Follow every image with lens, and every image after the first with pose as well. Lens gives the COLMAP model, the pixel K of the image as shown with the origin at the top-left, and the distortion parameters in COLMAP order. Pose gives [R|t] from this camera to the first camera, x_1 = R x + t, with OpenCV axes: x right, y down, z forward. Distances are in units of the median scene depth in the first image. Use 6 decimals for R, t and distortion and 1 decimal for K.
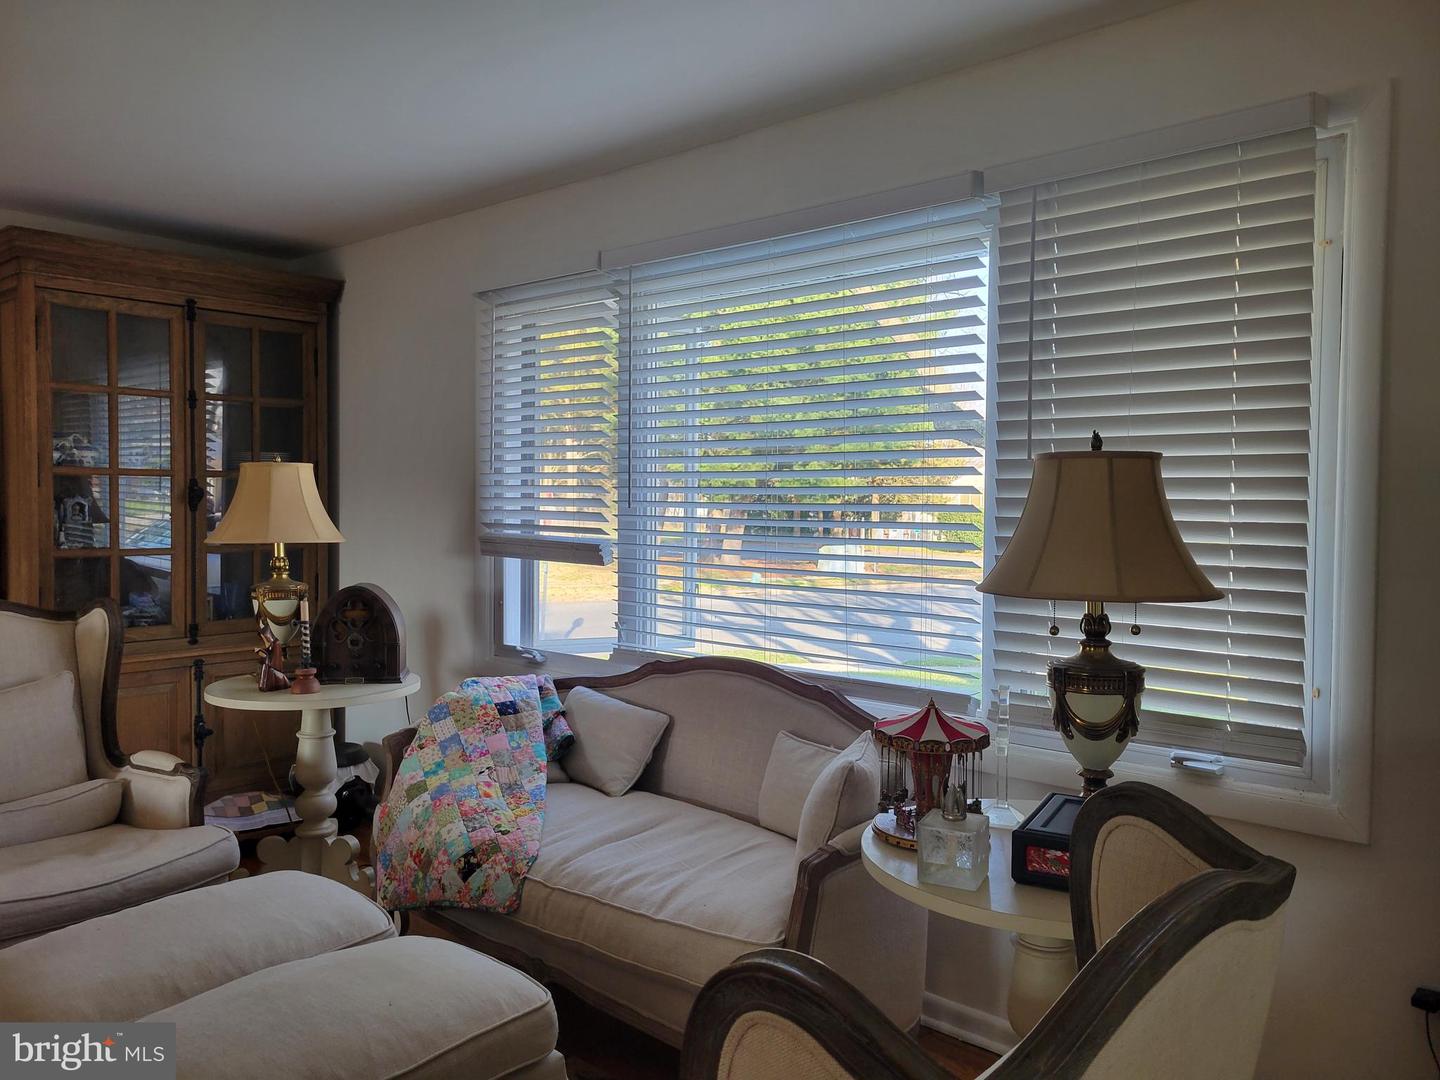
lens RADIAL K [[1086.7, 0, 719.7], [0, 1086.7, 529.0], [0, 0, 1]] dist [0.042779, -0.013171]
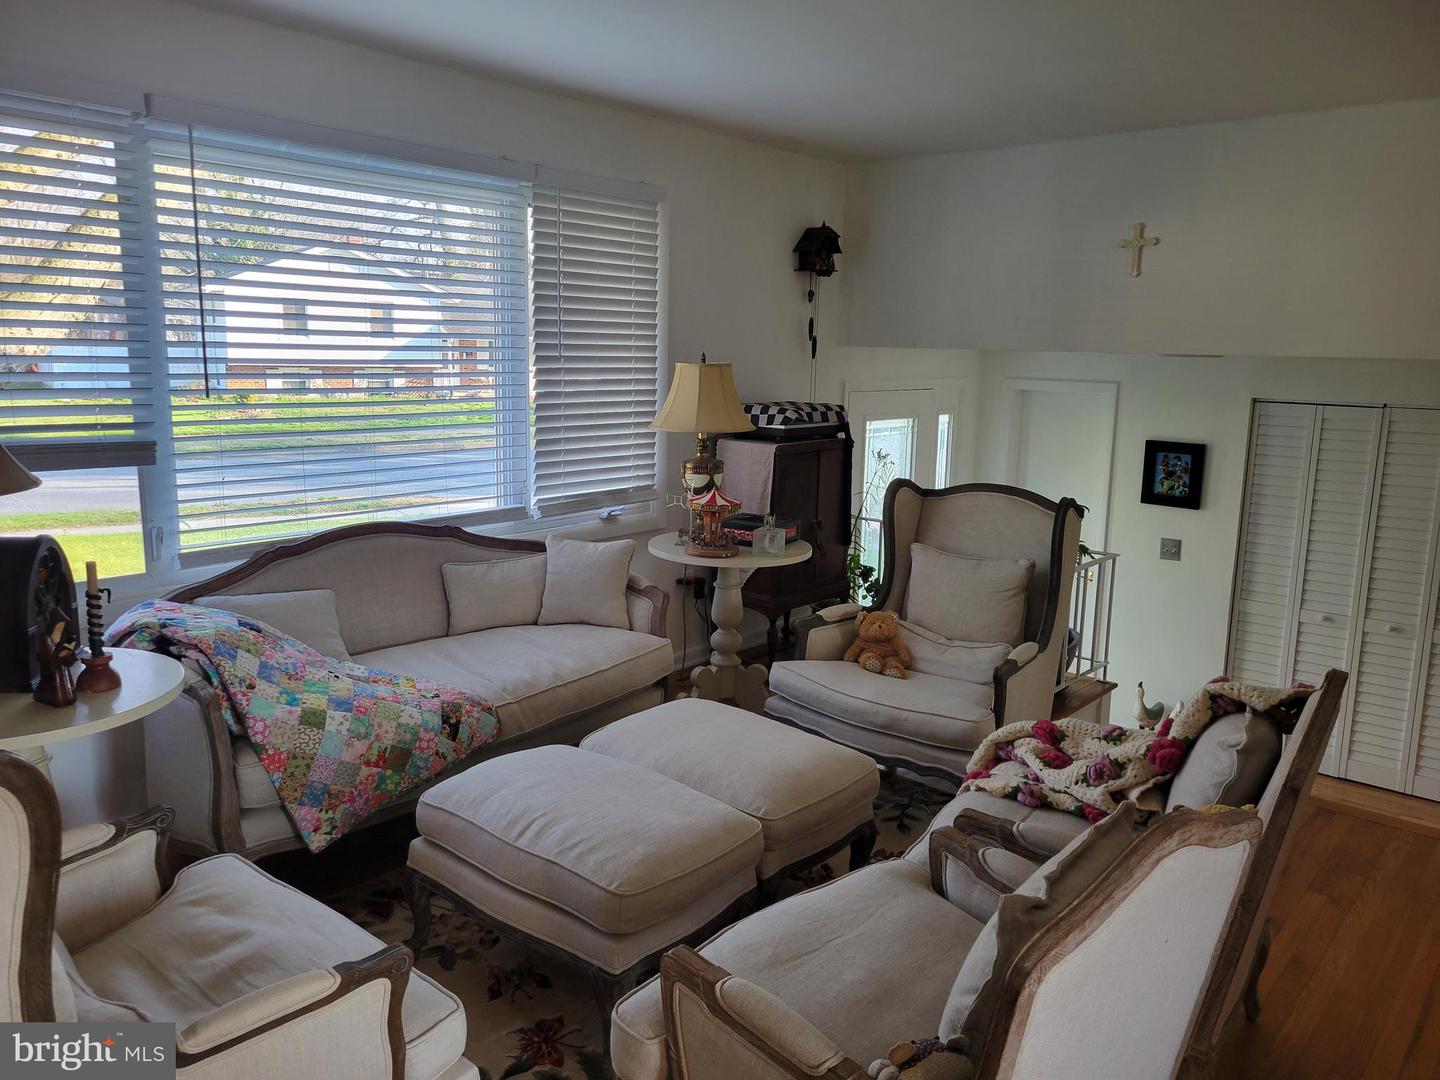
lens RADIAL K [[1086.7, 0, 719.7], [0, 1086.7, 529.0], [0, 0, 1]] dist [0.042779, -0.013171]
pose [[-0.021694, -0.181322, 0.983184, -1.206020], [0.008382, 0.983348, 0.181537, -0.088502], [-0.999730, 0.012179, -0.019813, 0.685529]]
